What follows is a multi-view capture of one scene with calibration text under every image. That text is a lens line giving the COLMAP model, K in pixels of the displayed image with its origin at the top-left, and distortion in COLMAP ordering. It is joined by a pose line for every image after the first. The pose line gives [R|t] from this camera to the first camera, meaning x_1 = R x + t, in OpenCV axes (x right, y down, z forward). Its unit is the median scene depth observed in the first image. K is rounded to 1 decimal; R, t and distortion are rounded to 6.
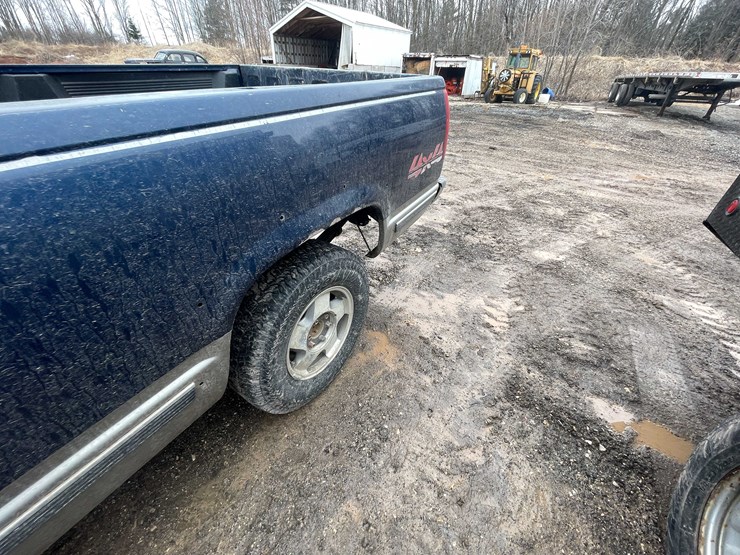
lens RADIAL K [[298.4, 0, 367.8], [0, 298.4, 277.7], [0, 0, 1]] dist [-0.004882, 0.000136]
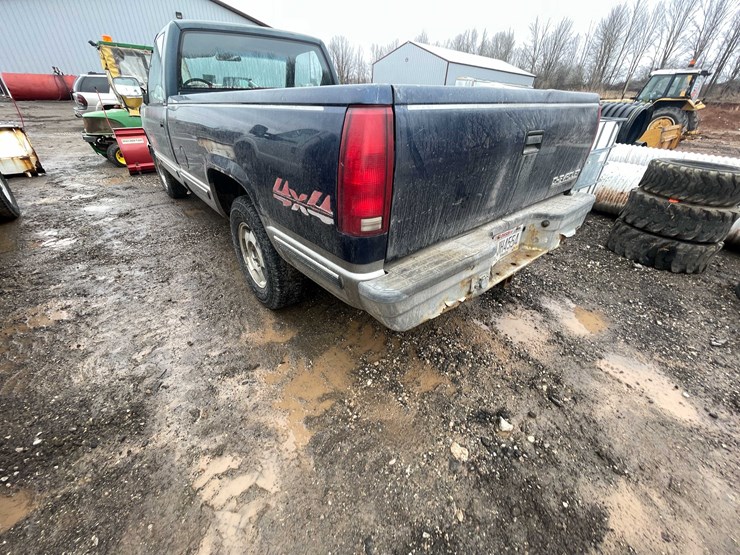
lens RADIAL K [[298.4, 0, 367.8], [0, 298.4, 277.7], [0, 0, 1]] dist [-0.004882, 0.000136]
pose [[-0.291622, 0.466477, -0.835078, 0.111446], [-0.577038, 0.610484, 0.542528, -0.100853], [0.762879, 0.640085, 0.091144, 0.157257]]
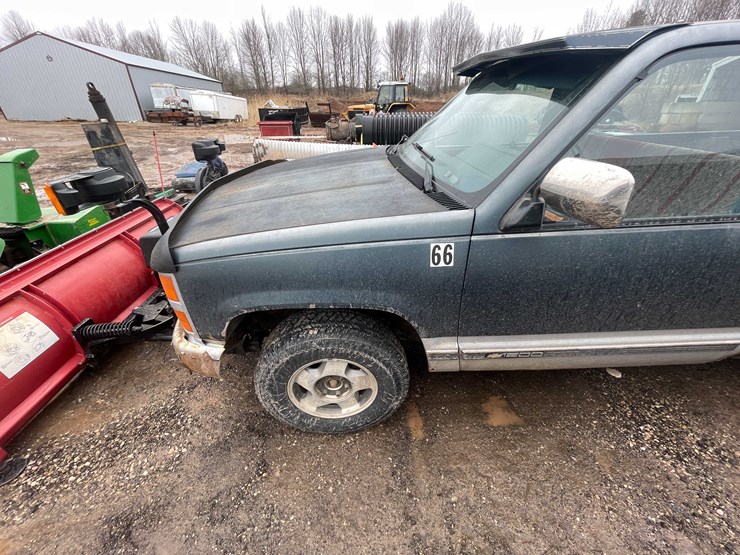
lens RADIAL K [[298.0, 0, 368.3], [0, 298.0, 277.2], [0, 0, 1]] dist [-0.004650, 0.000314]
pose [[0.571558, 0.384143, -0.725090, -0.096746], [-0.449407, 0.885884, 0.115081, 0.097703], [0.686552, 0.260085, 0.678971, -0.175152]]
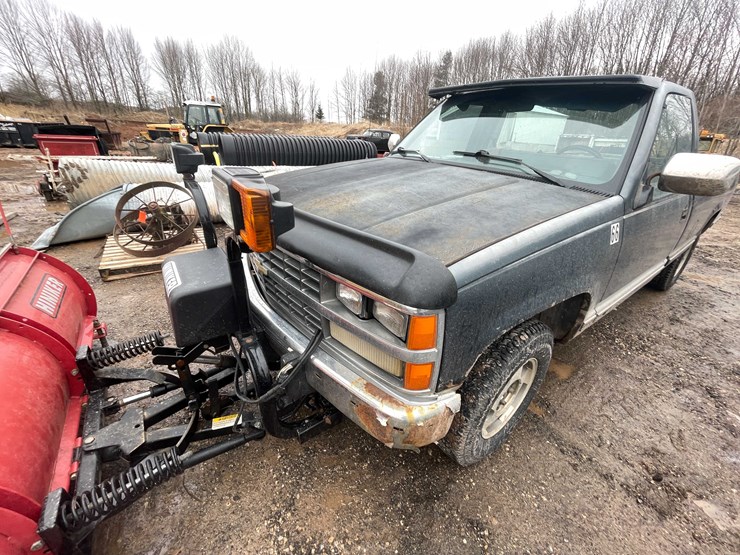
lens RADIAL K [[298.8, 0, 367.9], [0, 298.8, 277.3], [0, 0, 1]] dist [-0.003605, -0.000019]
pose [[0.935210, 0.165627, -0.312970, -0.204183], [-0.220313, 0.964119, -0.148112, 0.145600], [0.277209, 0.207467, 0.938143, -0.226707]]
